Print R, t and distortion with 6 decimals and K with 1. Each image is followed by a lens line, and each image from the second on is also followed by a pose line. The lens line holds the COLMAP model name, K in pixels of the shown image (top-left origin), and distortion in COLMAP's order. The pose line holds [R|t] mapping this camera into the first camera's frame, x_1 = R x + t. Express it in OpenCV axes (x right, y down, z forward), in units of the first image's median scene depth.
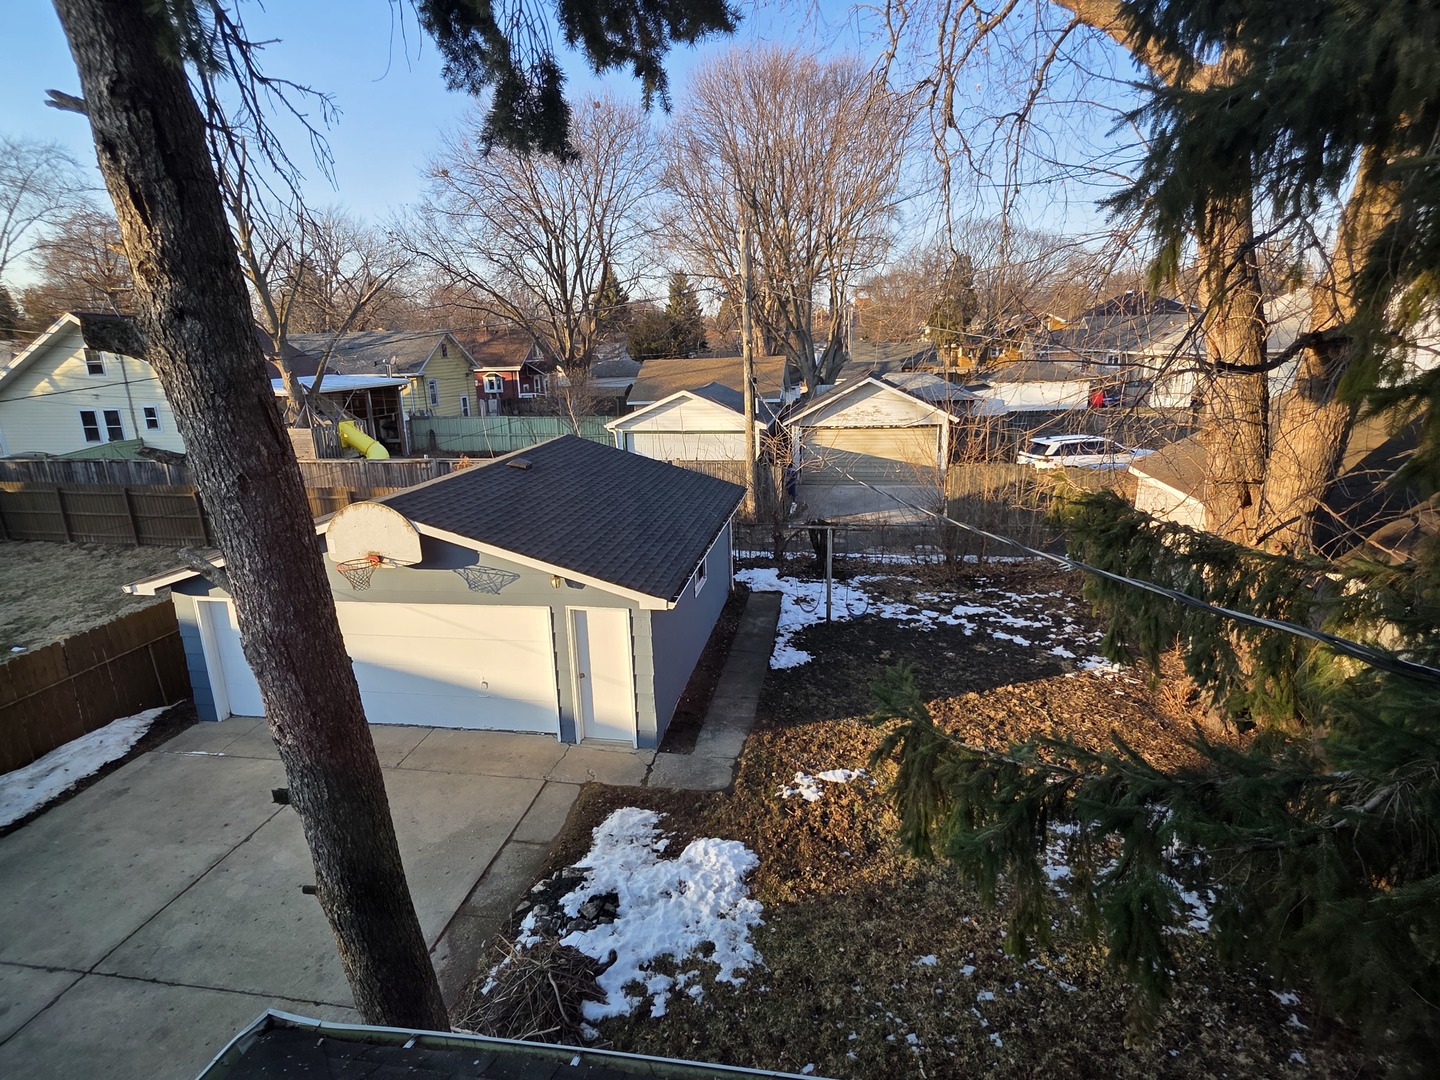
lens RADIAL K [[740.1, 0, 720.0], [0, 740.1, 540.0], [0, 0, 1]] dist [0.000915, -0.000044]
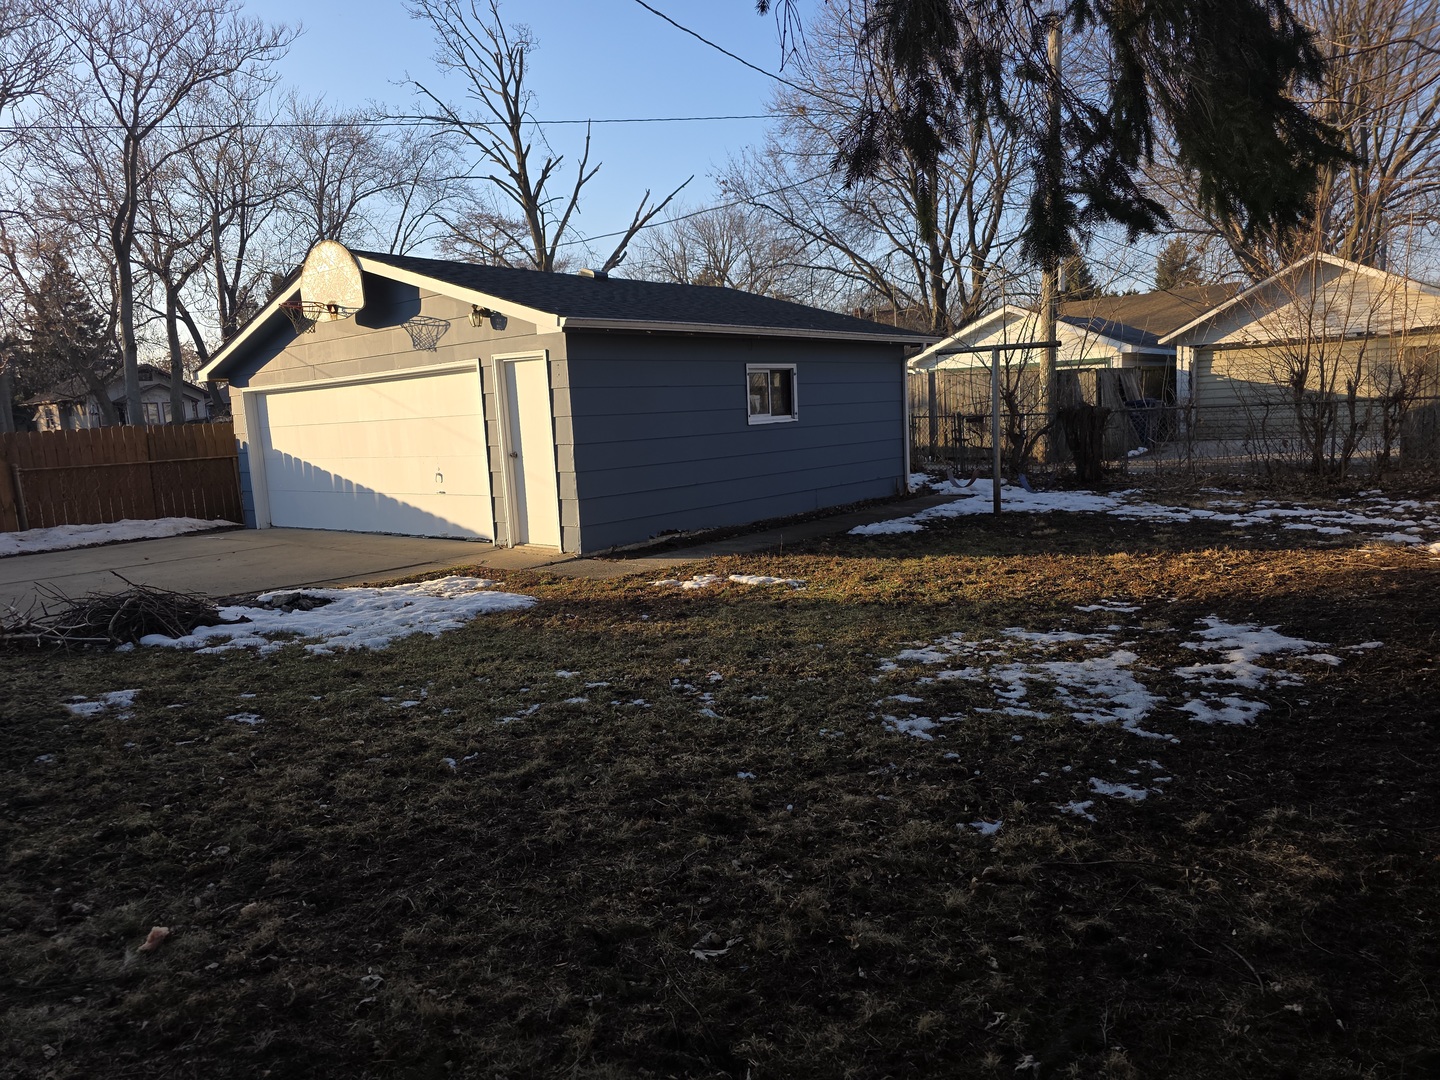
lens RADIAL K [[971.1, 0, 720.2], [0, 971.1, 553.1], [0, 0, 1]] dist [0.078310, -0.086450]
pose [[0.863791, 0.055328, -0.500803, 0.525285], [-0.103939, 0.992141, -0.069665, 0.338270], [0.493012, 0.112229, 0.862753, 0.235077]]
